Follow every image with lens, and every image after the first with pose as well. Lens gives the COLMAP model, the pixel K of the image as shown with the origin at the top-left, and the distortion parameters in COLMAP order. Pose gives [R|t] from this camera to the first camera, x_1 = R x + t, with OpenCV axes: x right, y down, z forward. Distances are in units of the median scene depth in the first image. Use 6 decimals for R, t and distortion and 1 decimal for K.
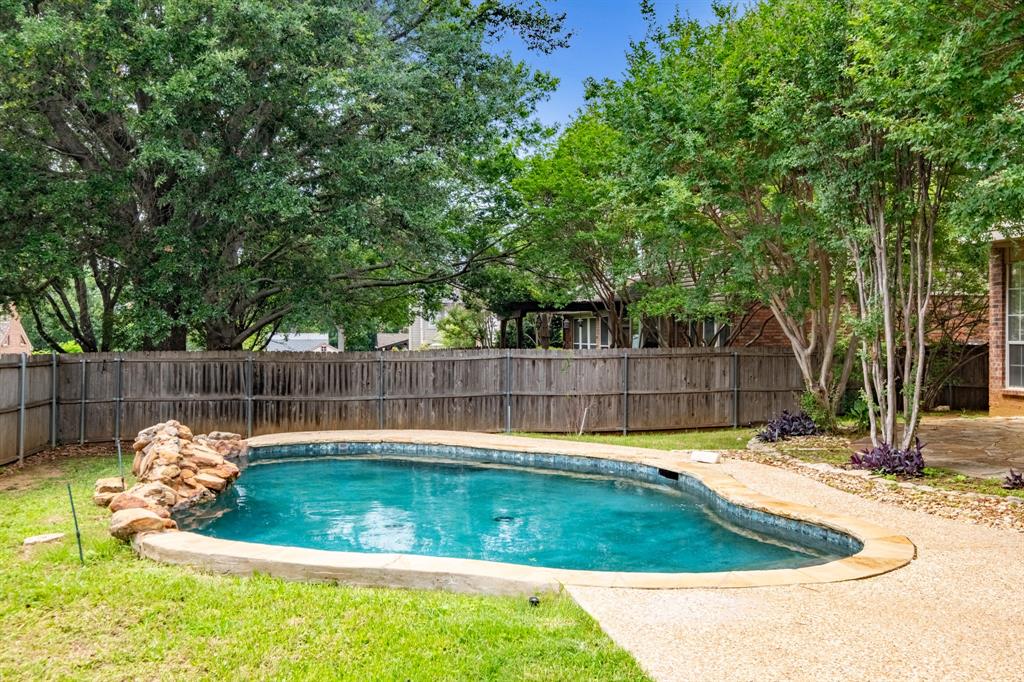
lens RADIAL K [[1024.9, 0, 512.3], [0, 1024.9, 324.7], [0, 0, 1]] dist [0.012383, 0.003513]
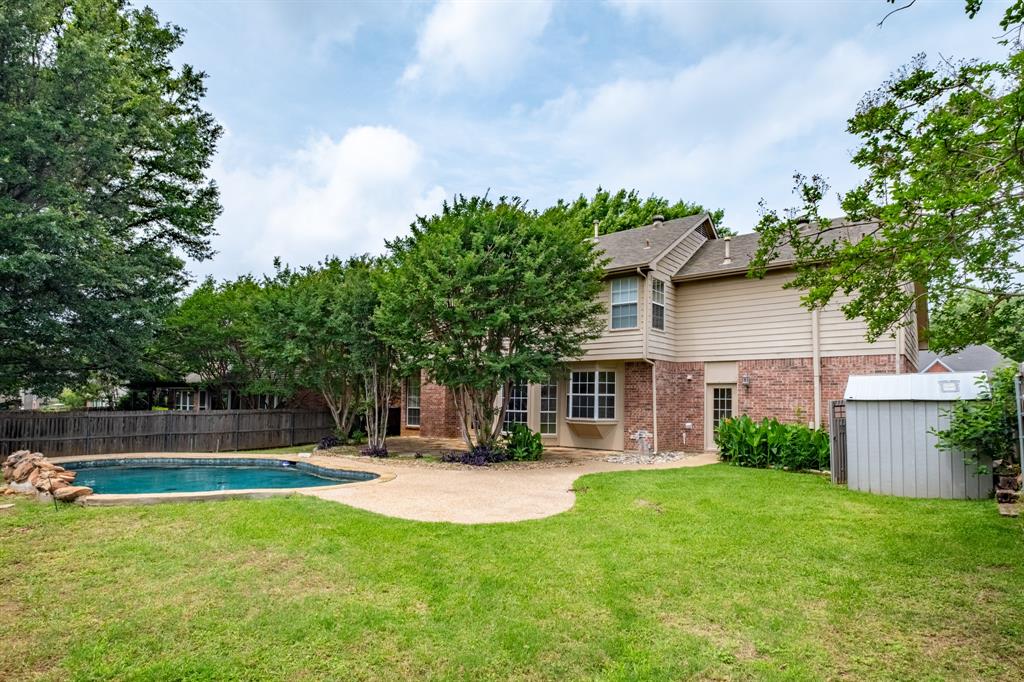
lens RADIAL K [[558.7, 0, 512.8], [0, 558.7, 336.4], [0, 0, 1]] dist [0.003913, -0.001449]
pose [[0.788131, 0.078692, 0.610457, -0.176398], [-0.017403, 0.994246, -0.105697, -0.016112], [-0.615262, 0.072679, 0.784965, -0.269492]]
